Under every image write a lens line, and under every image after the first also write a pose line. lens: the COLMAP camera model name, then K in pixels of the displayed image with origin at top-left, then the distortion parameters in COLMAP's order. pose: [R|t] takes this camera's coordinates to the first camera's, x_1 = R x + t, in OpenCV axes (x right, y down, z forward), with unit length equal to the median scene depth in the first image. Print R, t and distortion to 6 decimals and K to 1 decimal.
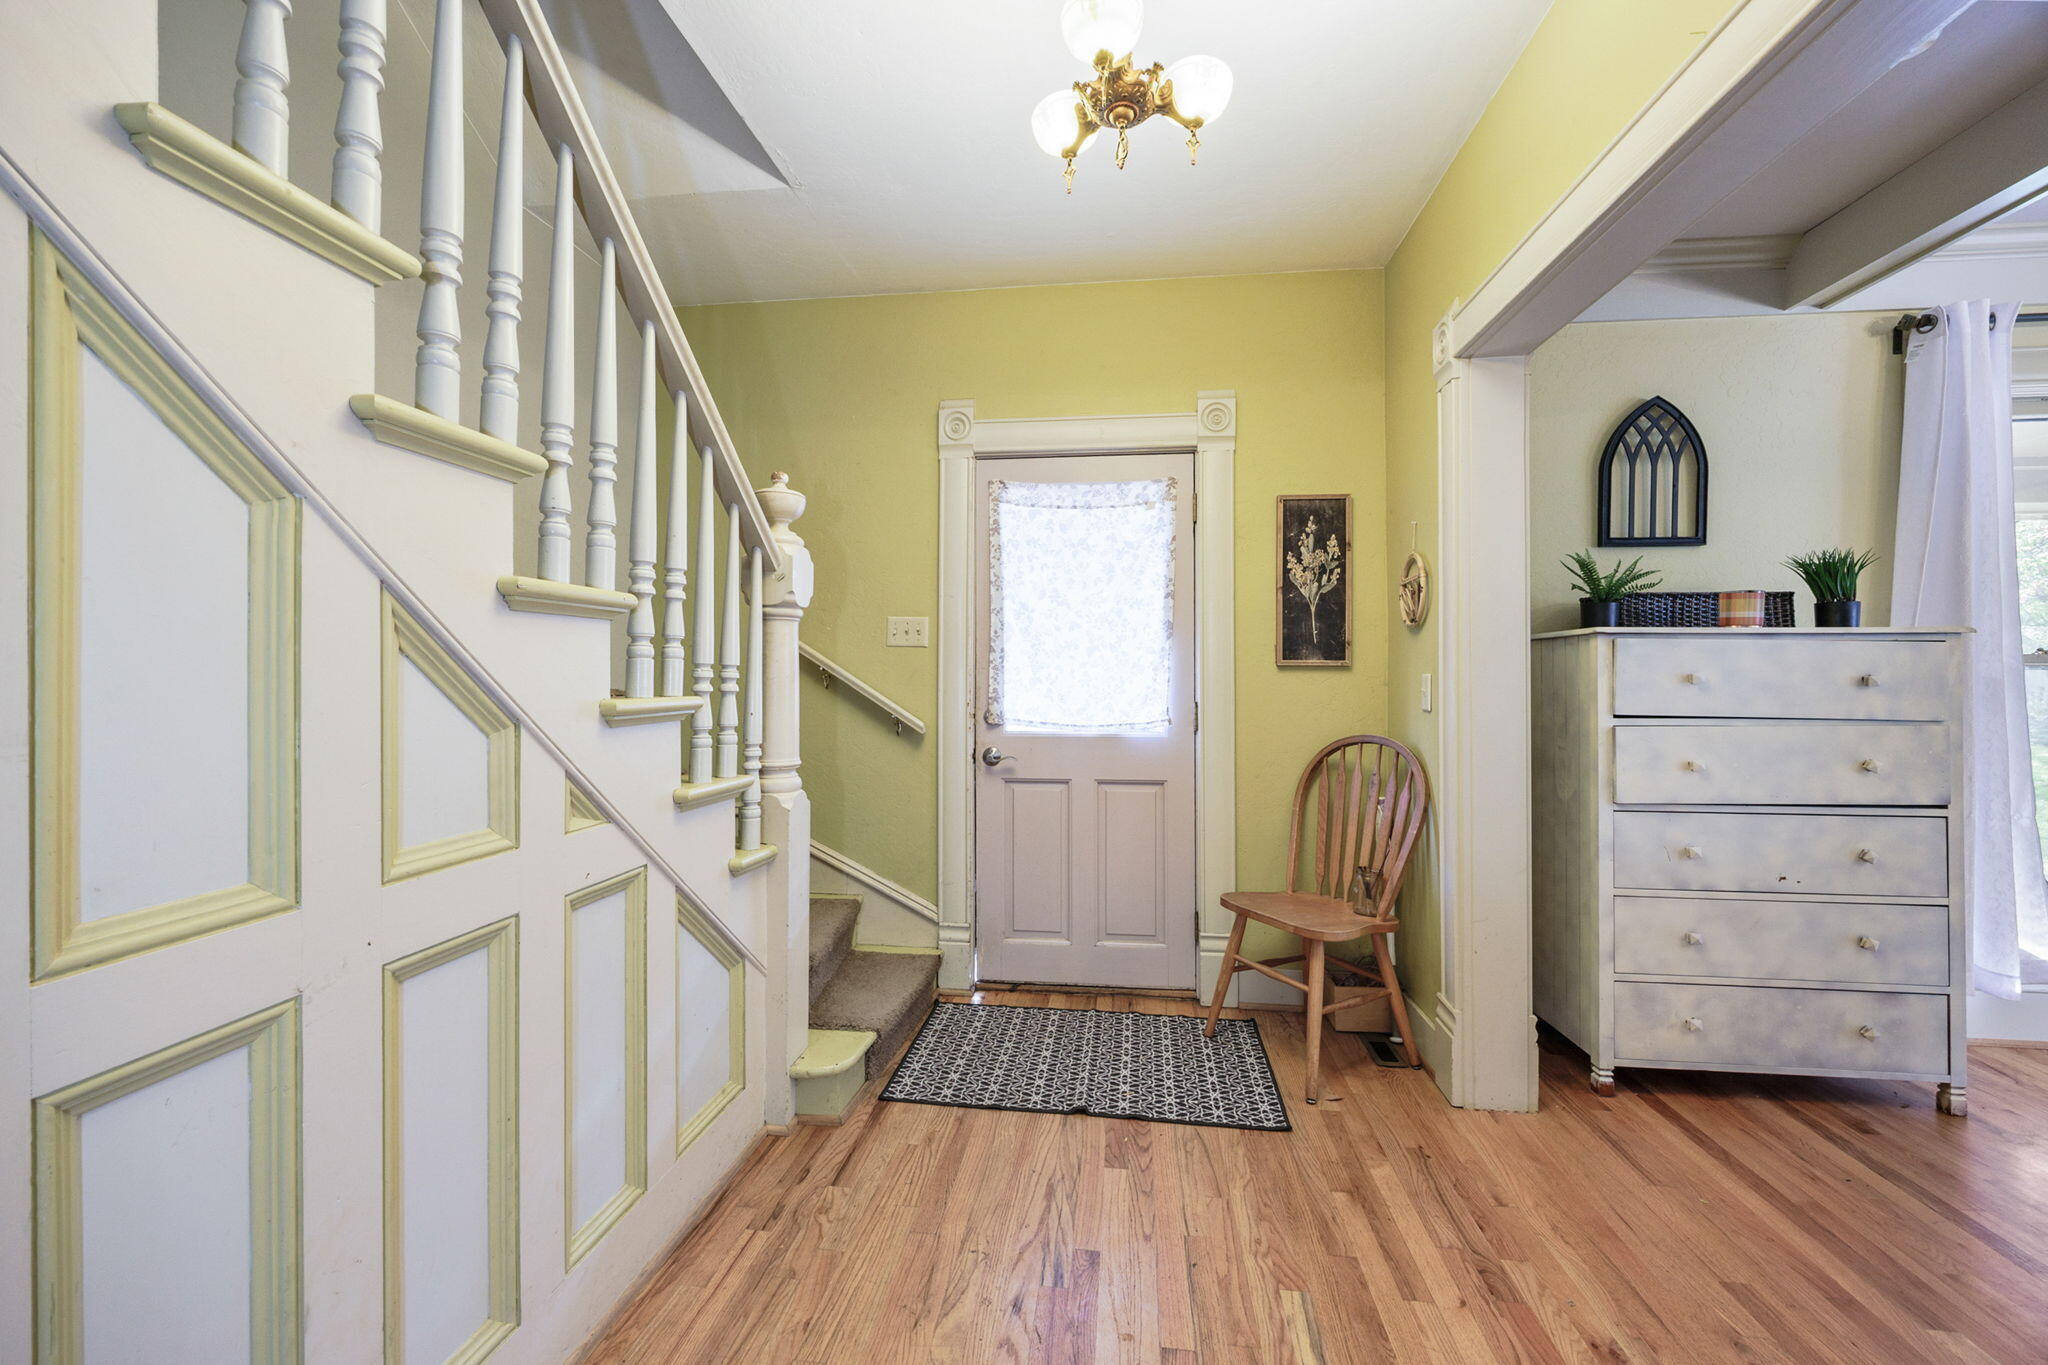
lens RADIAL K [[787.6, 0, 1041.3], [0, 787.6, 674.2], [0, 0, 1]] dist [-0.007175, 0.000128]
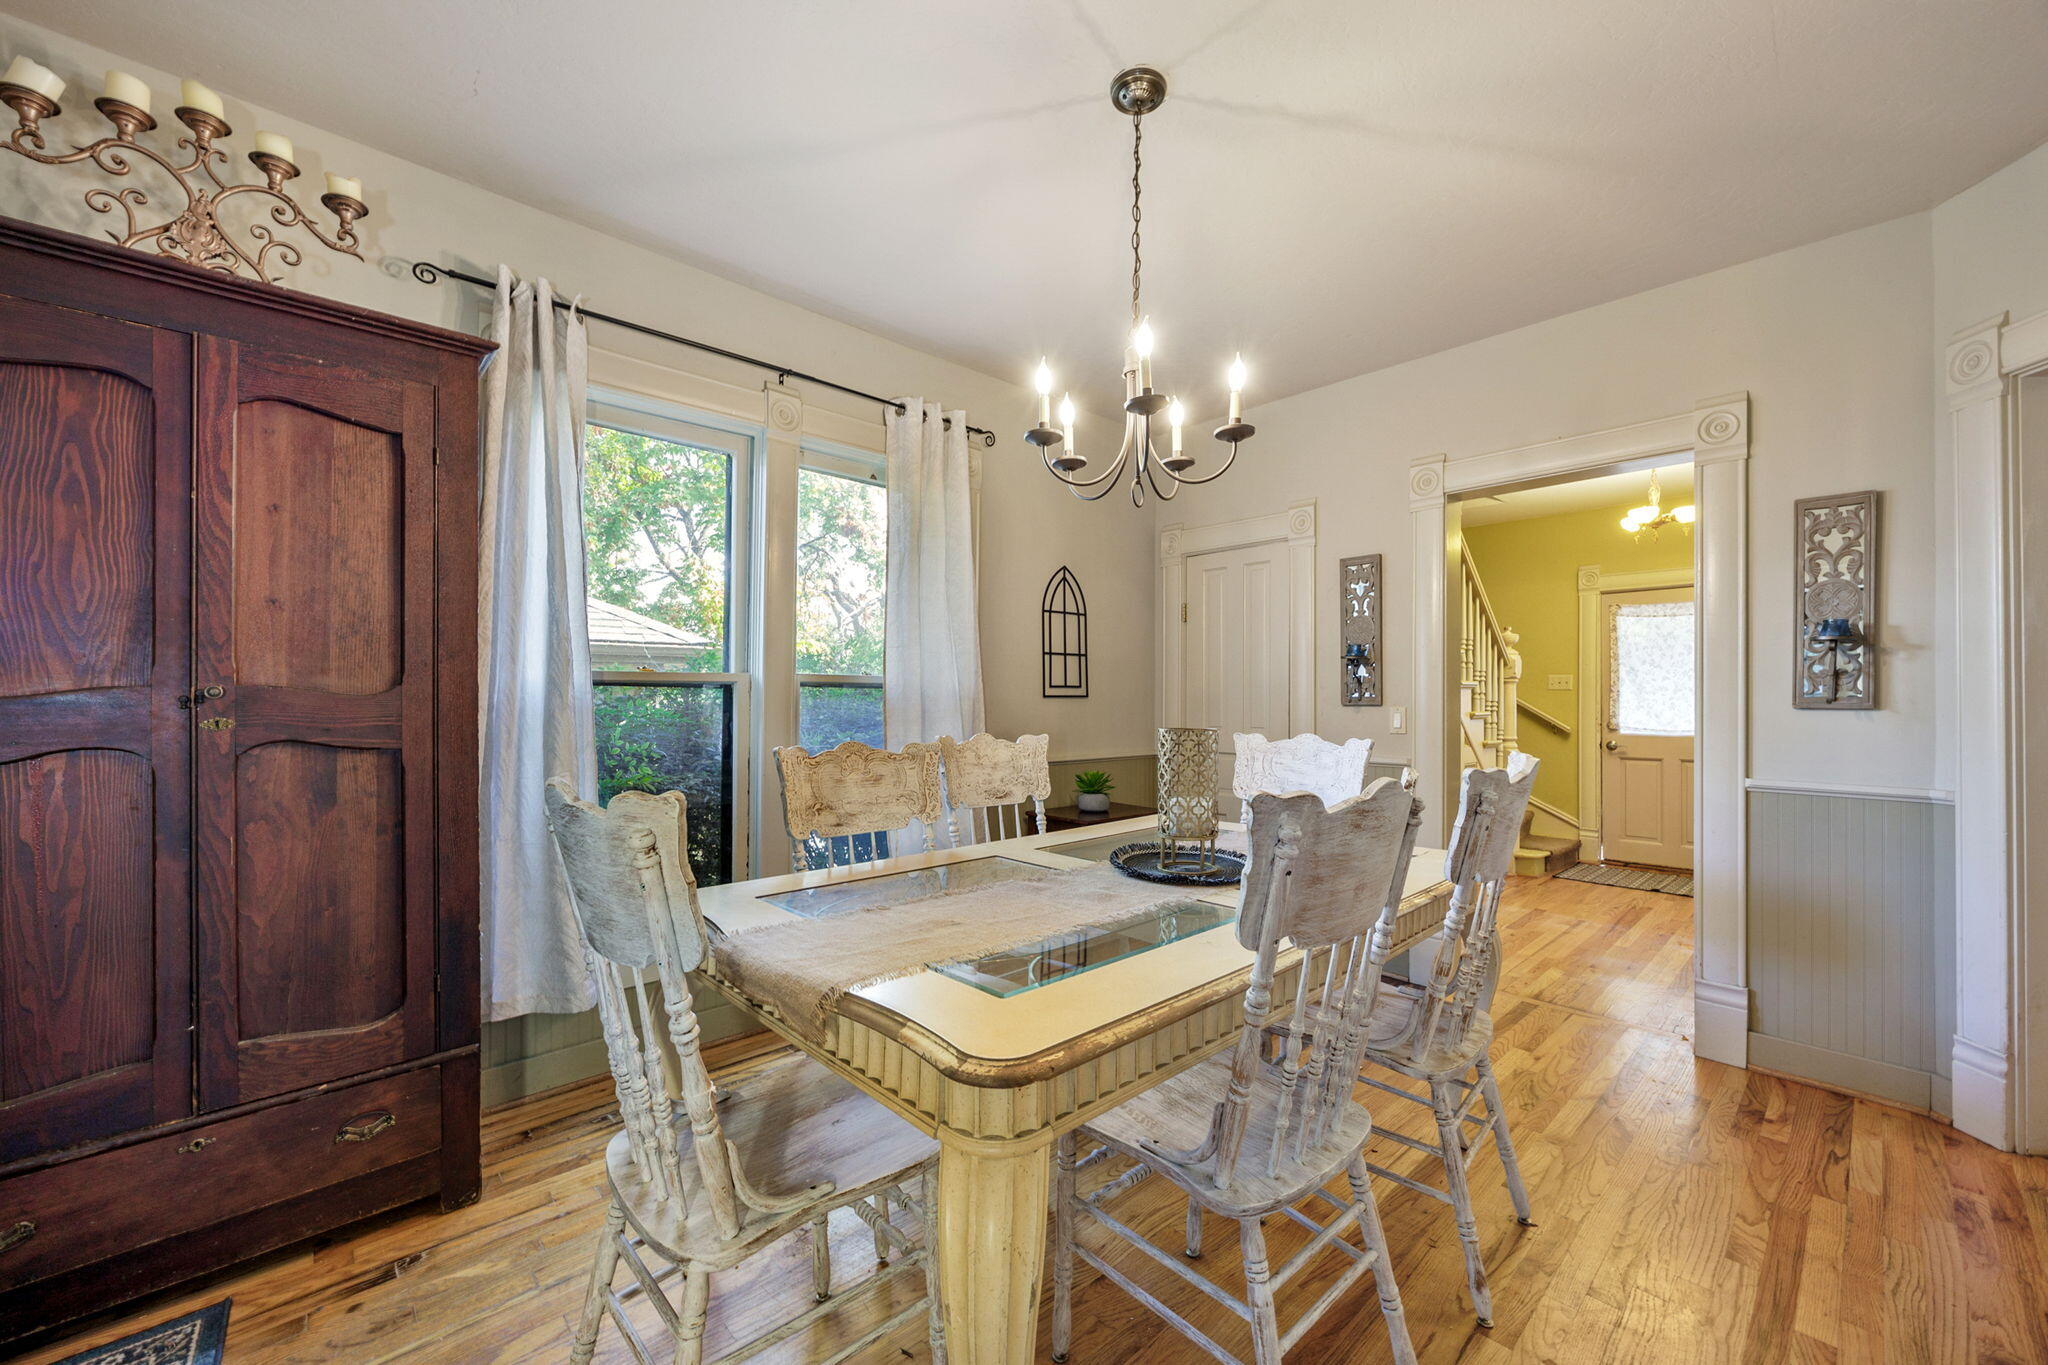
lens RADIAL K [[787.6, 0, 1029.5], [0, 787.6, 697.7], [0, 0, 1]] dist [-0.007175, 0.000128]
pose [[0.756754, -0.002495, -0.653695, 0.119204], [0.001946, 0.999997, -0.001564, -0.014833], [0.653697, -0.000088, 0.756756, -1.453006]]
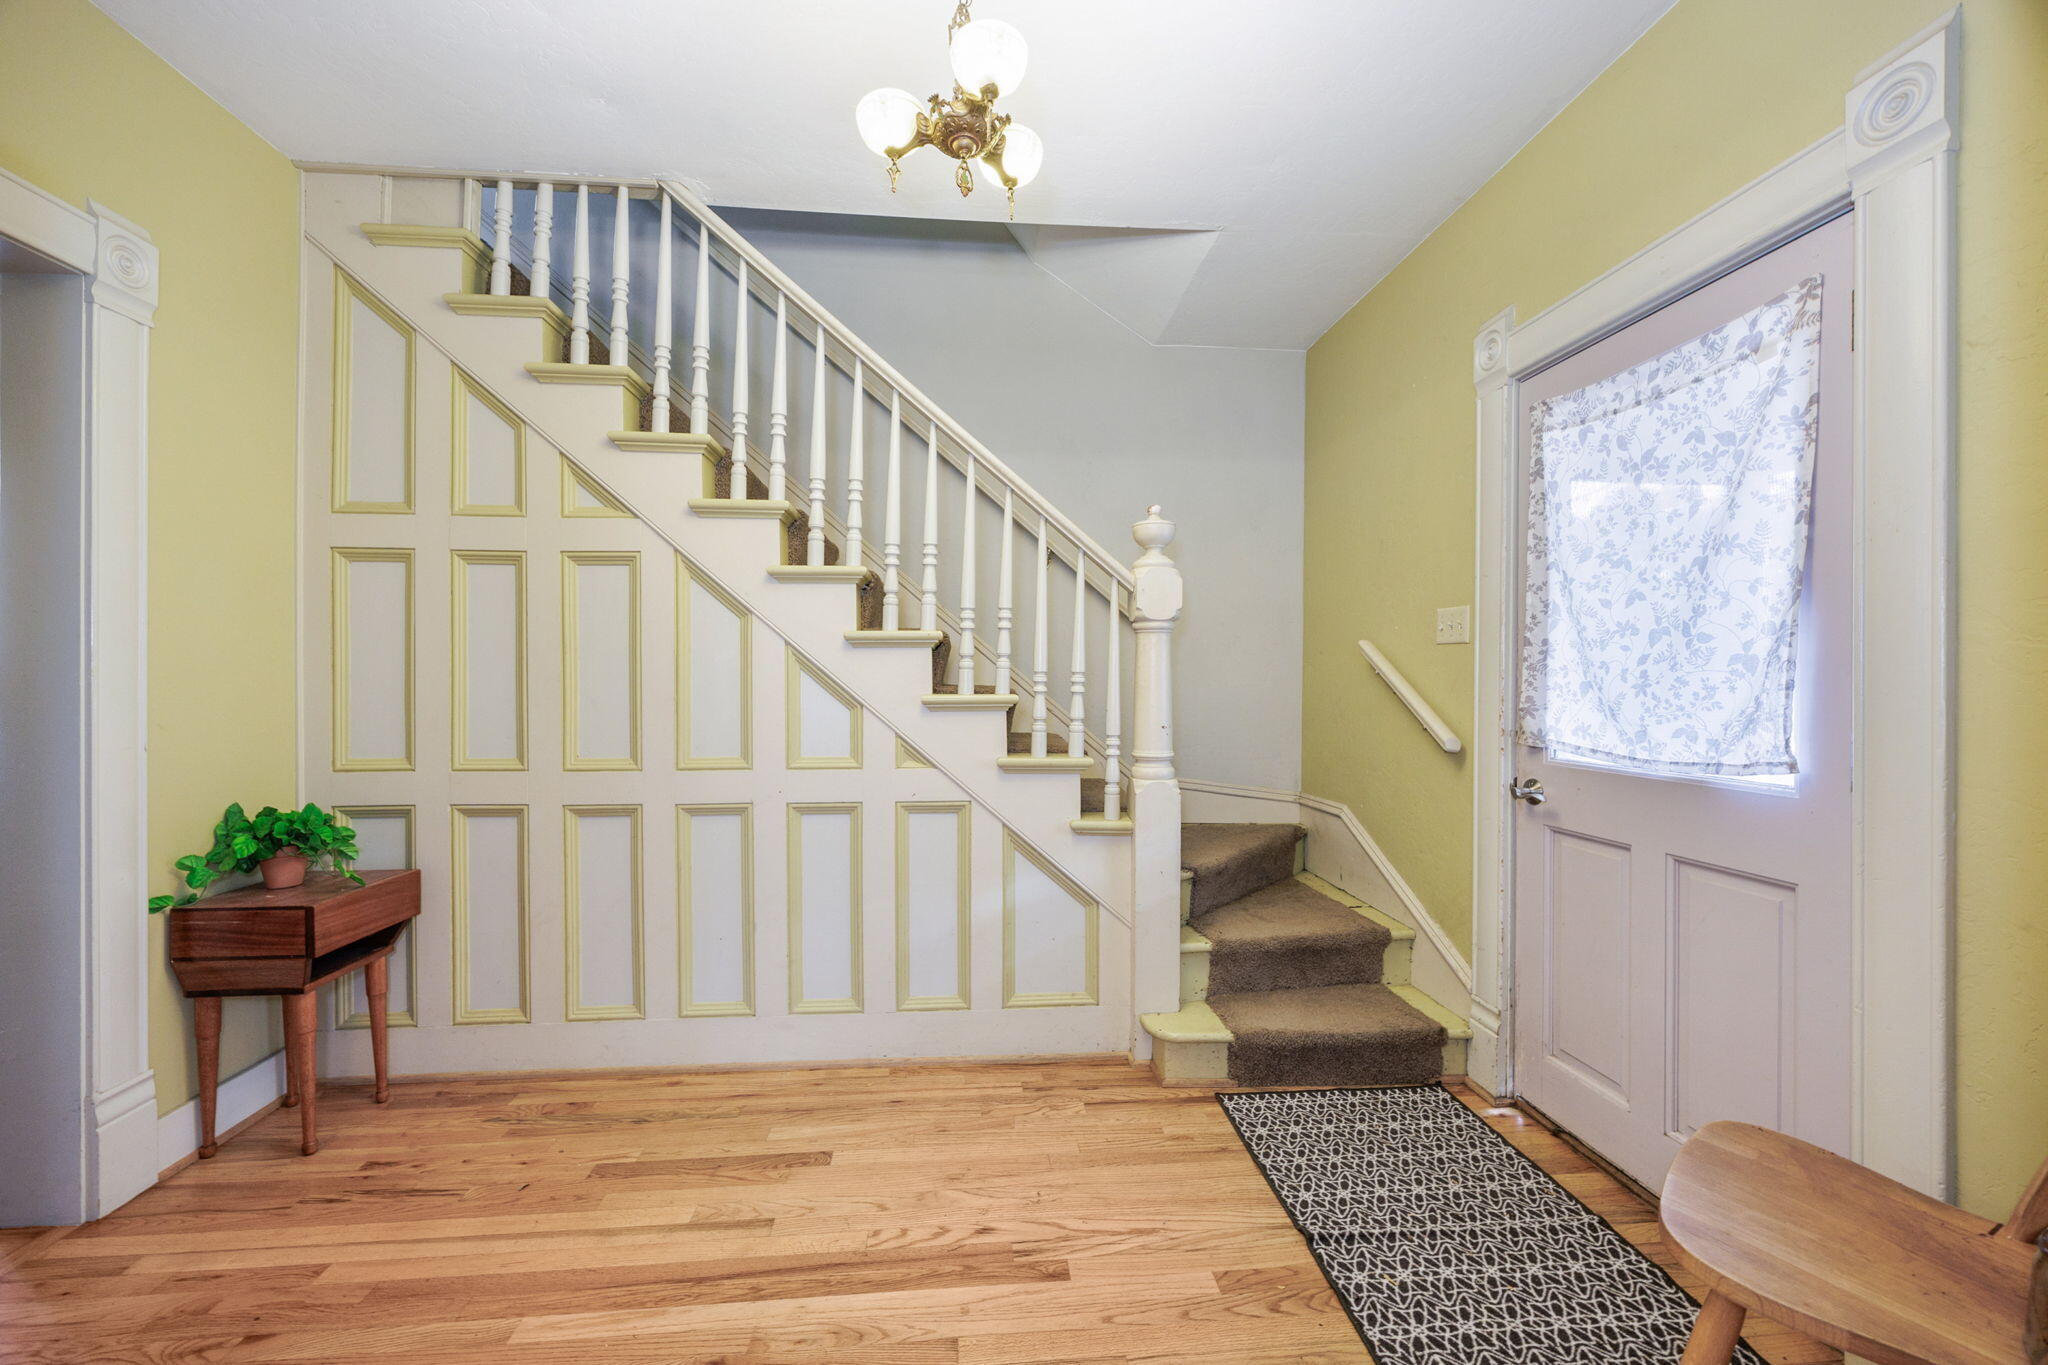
lens RADIAL K [[787.6, 0, 1036.7], [0, 787.6, 680.1], [0, 0, 1]] dist [-0.007175, 0.000128]
pose [[0.201915, -0.001974, -0.979401, 0.554754], [0.005255, 0.999986, -0.000932, 0.001560], [0.979389, -0.004959, 0.201922, 0.424117]]
